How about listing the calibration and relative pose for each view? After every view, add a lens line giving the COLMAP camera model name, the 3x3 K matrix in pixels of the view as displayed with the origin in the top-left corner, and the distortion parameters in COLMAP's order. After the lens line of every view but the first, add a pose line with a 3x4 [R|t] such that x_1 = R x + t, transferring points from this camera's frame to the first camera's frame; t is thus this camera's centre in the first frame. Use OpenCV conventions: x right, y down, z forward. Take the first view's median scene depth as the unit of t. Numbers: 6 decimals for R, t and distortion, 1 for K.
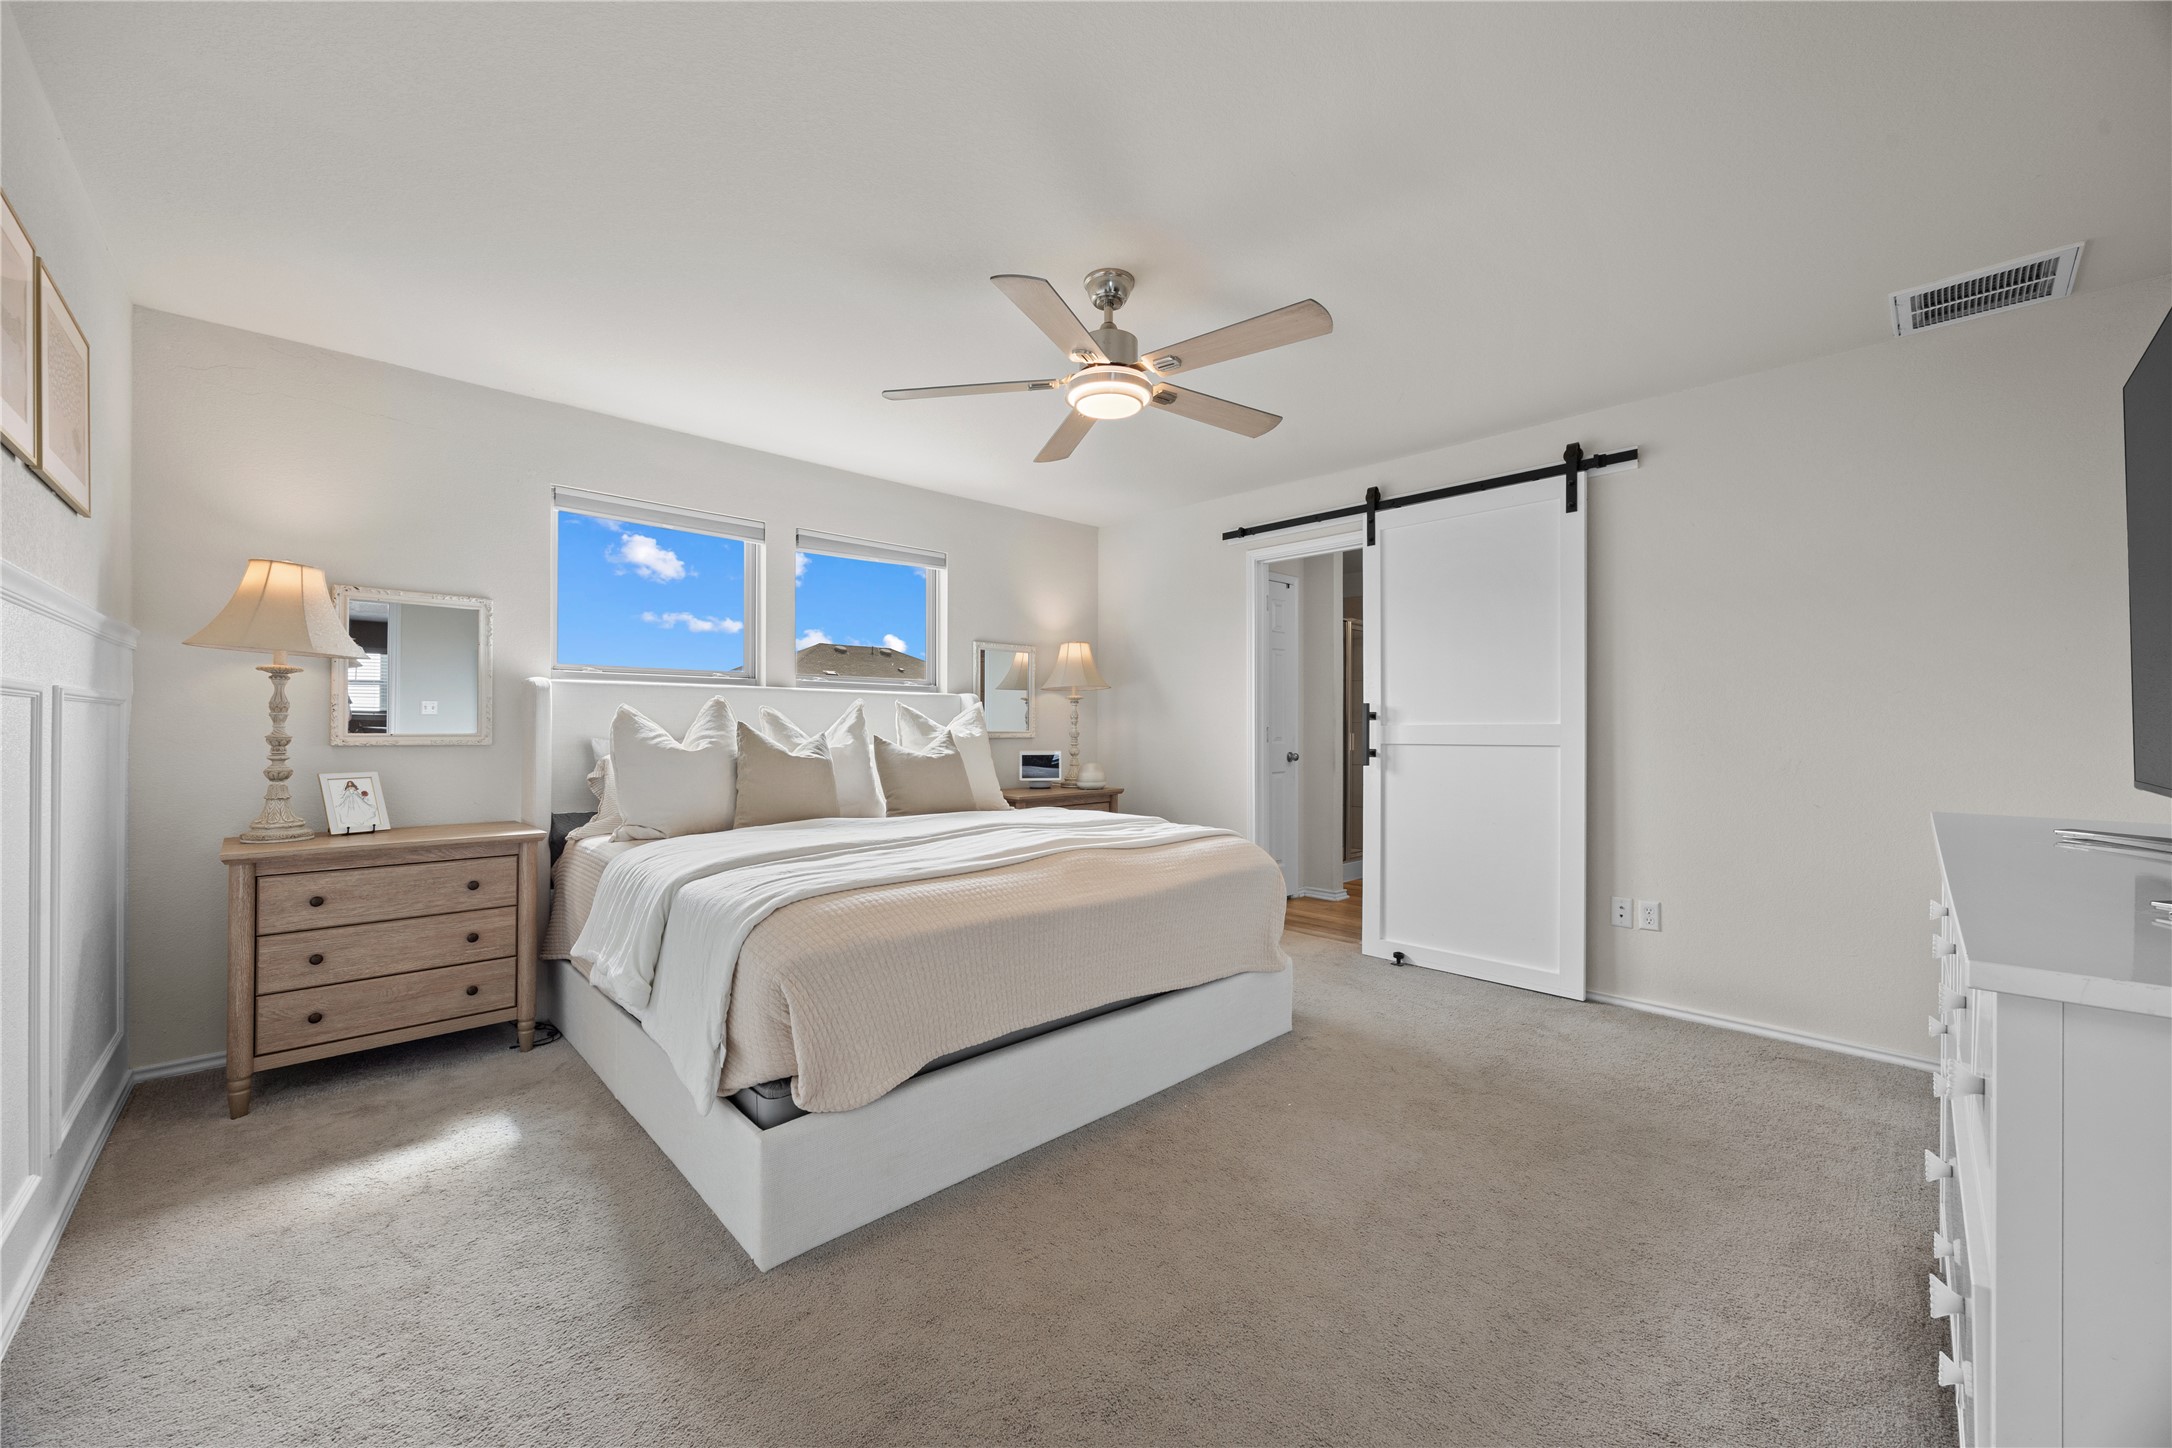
lens RADIAL K [[827.6, 0, 1074.9], [0, 827.6, 725.2], [0, 0, 1]] dist [-0.006182, -0.000300]
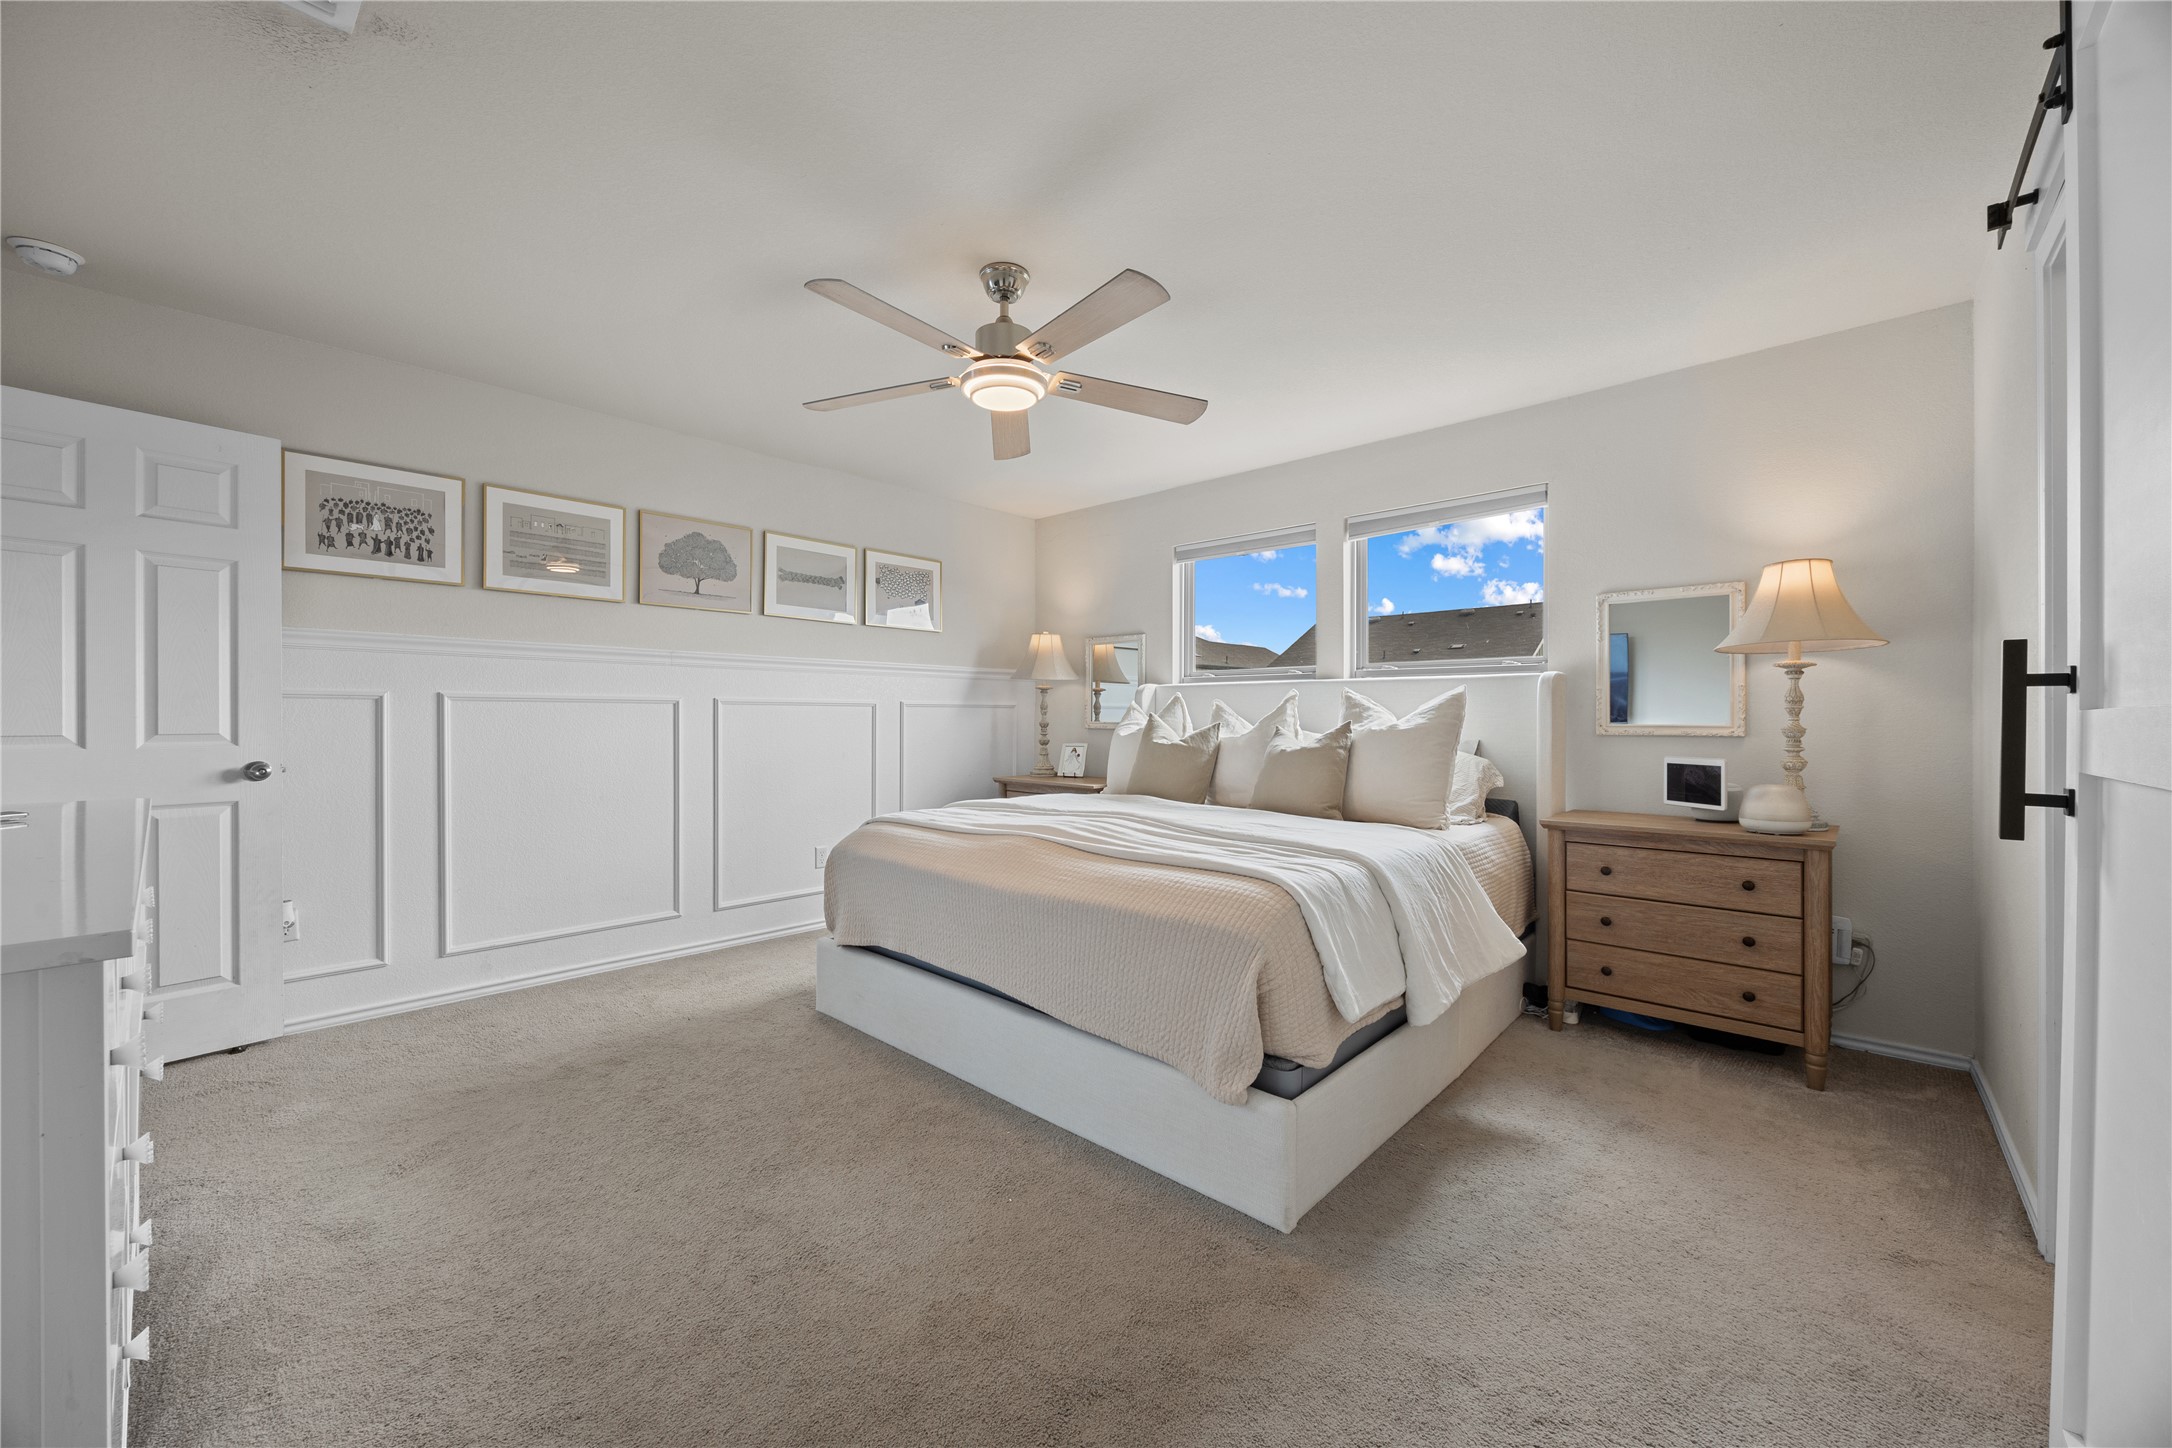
lens RADIAL K [[827.6, 0, 1077.0], [0, 827.6, 718.7], [0, 0, 1]] dist [-0.006182, -0.000300]
pose [[0.061871, 0.000147, -0.998084, 0.203528], [0.000267, 1.000000, 0.000163, 0.000883], [0.998084, -0.000276, 0.061871, 0.198225]]
